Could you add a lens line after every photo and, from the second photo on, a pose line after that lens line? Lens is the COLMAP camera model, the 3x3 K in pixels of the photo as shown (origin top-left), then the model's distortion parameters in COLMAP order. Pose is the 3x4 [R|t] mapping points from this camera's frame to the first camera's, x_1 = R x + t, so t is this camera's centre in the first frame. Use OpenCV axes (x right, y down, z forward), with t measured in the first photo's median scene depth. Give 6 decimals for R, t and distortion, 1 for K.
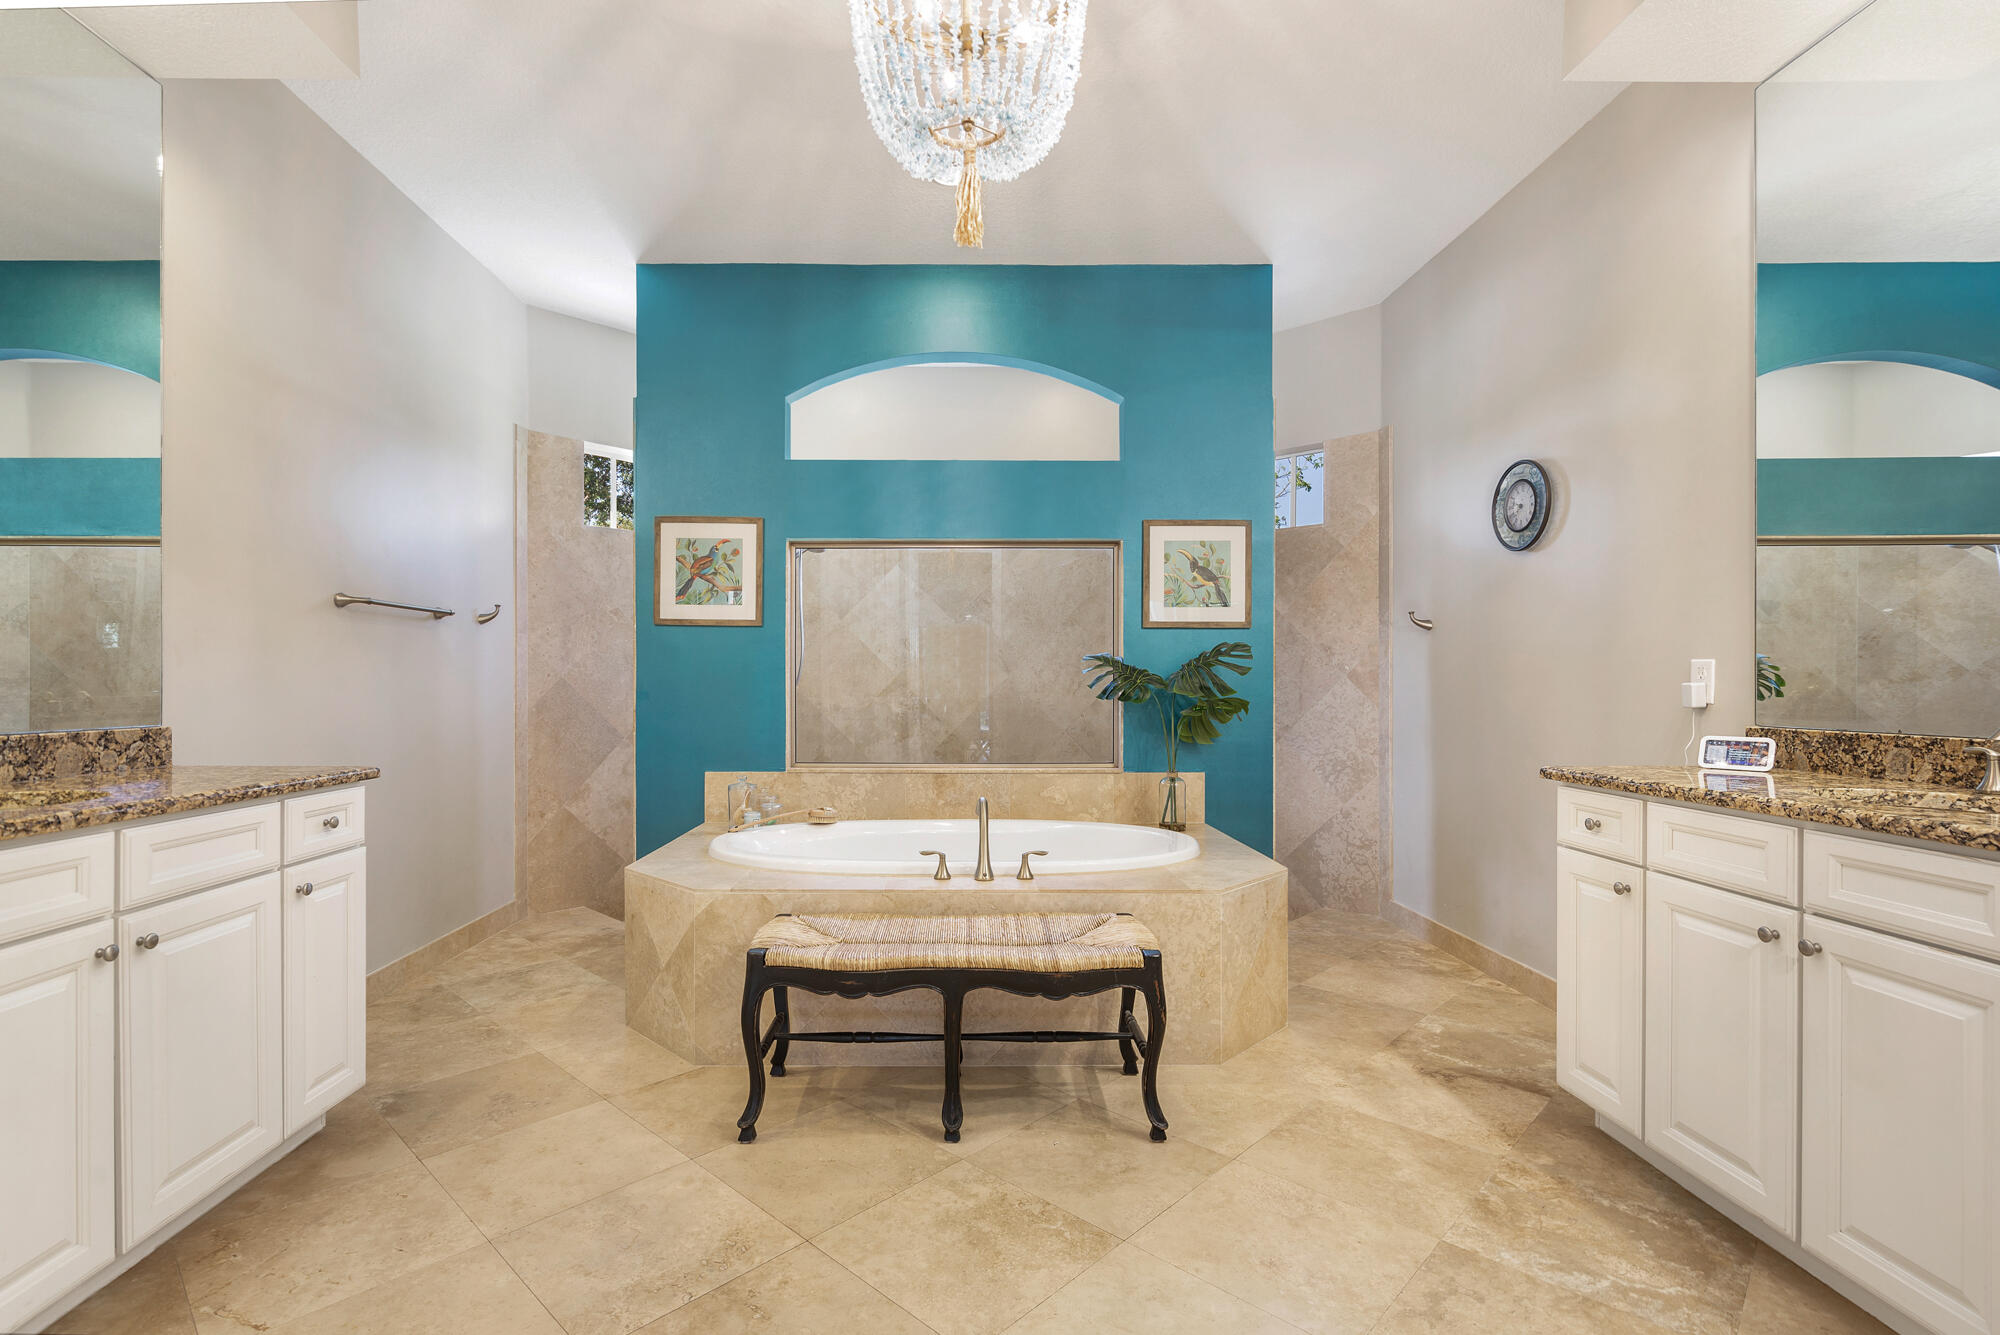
lens RADIAL K [[911.5, 0, 964.4], [0, 911.5, 665.9], [0, 0, 1]] dist [-0.001120, -0.000740]
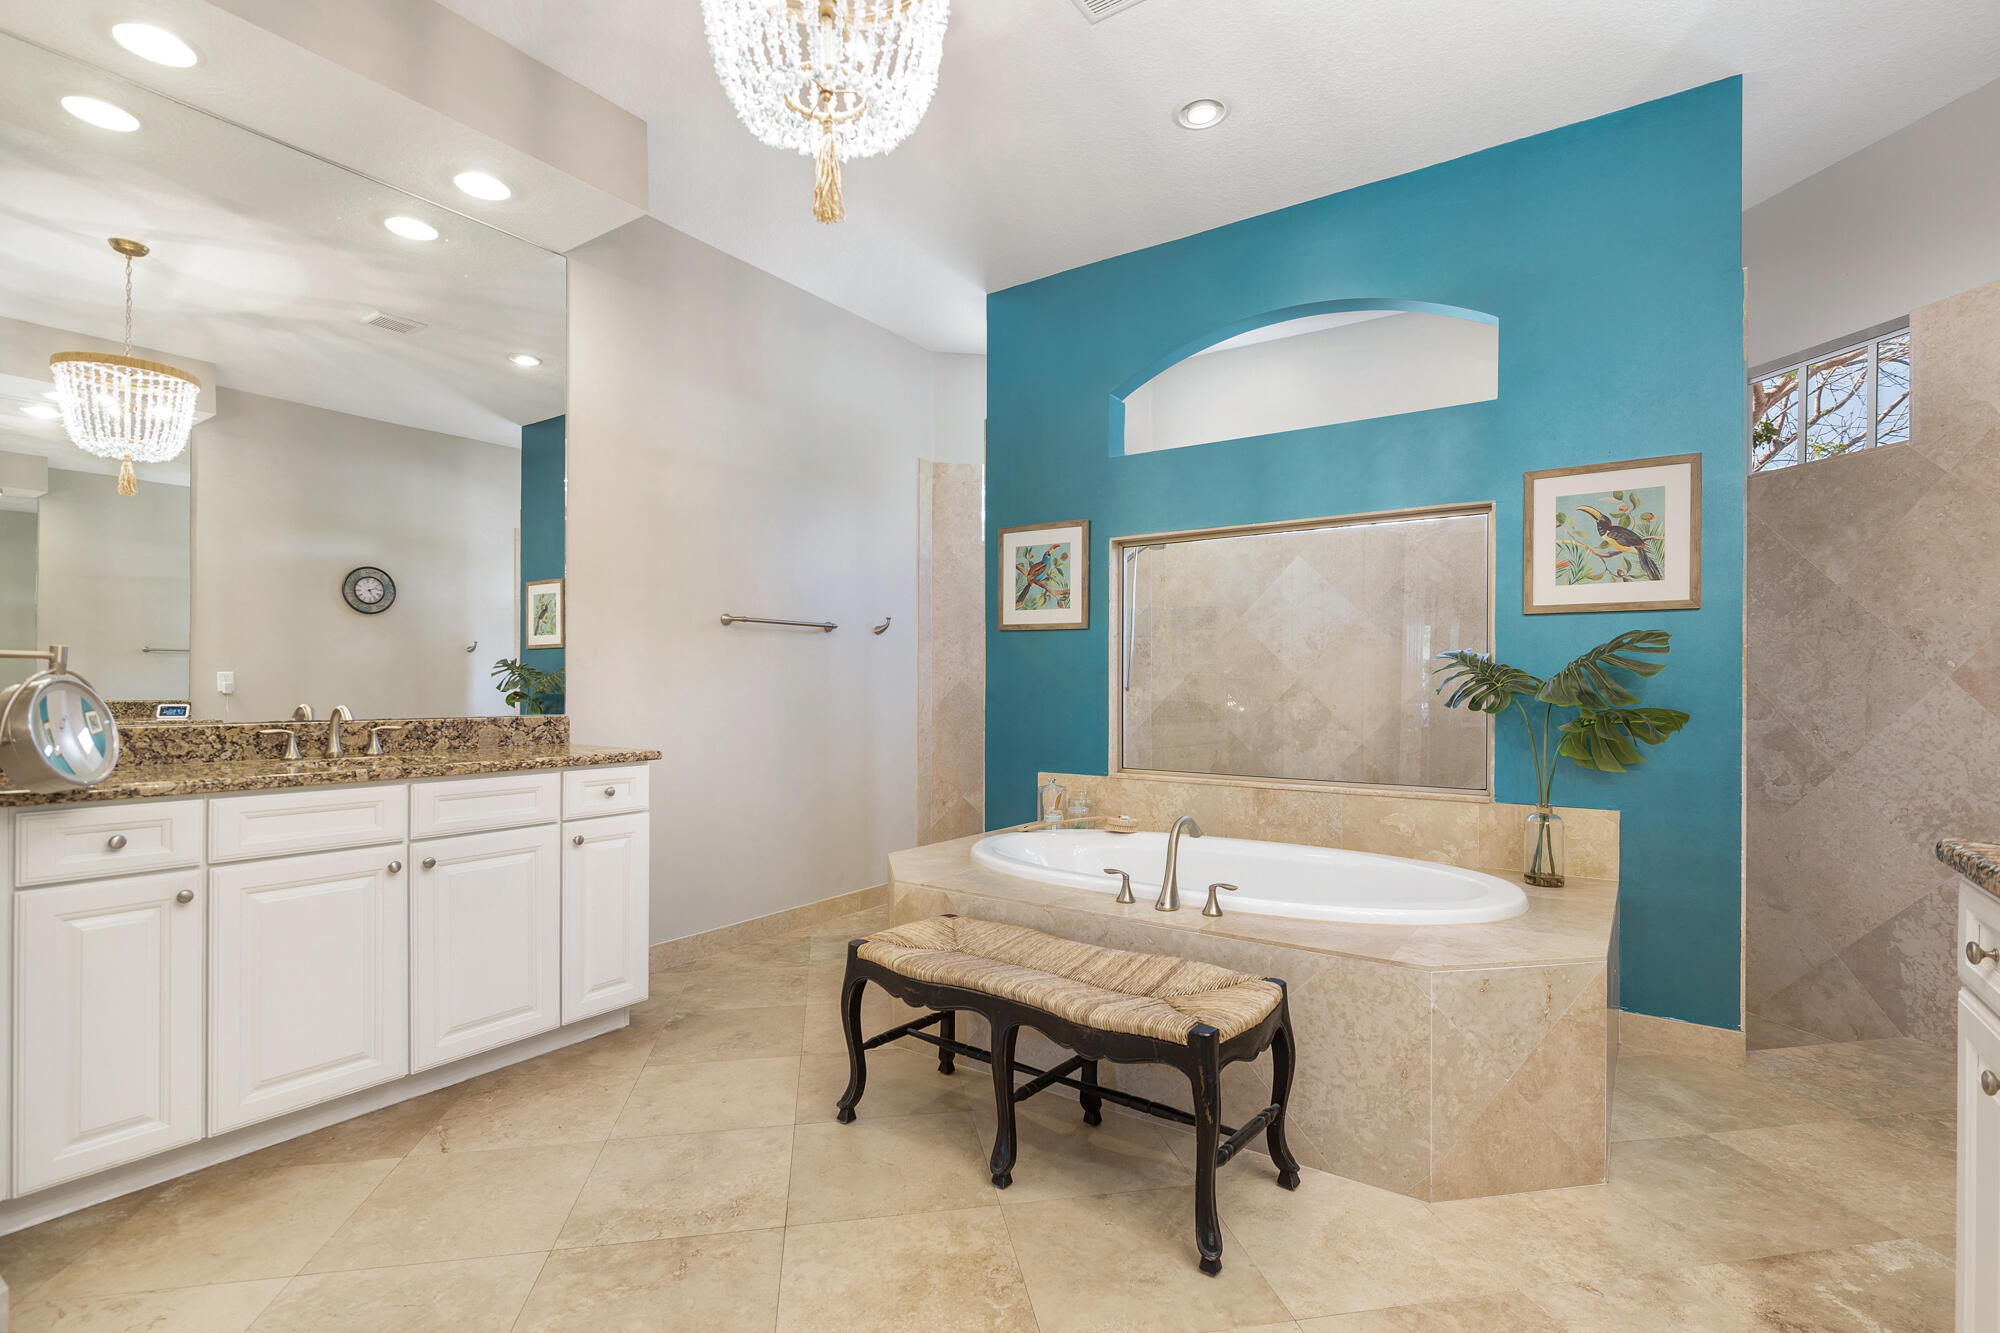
lens RADIAL K [[911.5, 0, 964.4], [0, 911.5, 664.9], [0, 0, 1]] dist [-0.001120, -0.000740]
pose [[0.825544, -0.010486, -0.564240, 0.240343], [0.008147, 0.999945, -0.006664, 0.001716], [0.564278, 0.000904, 0.825584, 0.108494]]
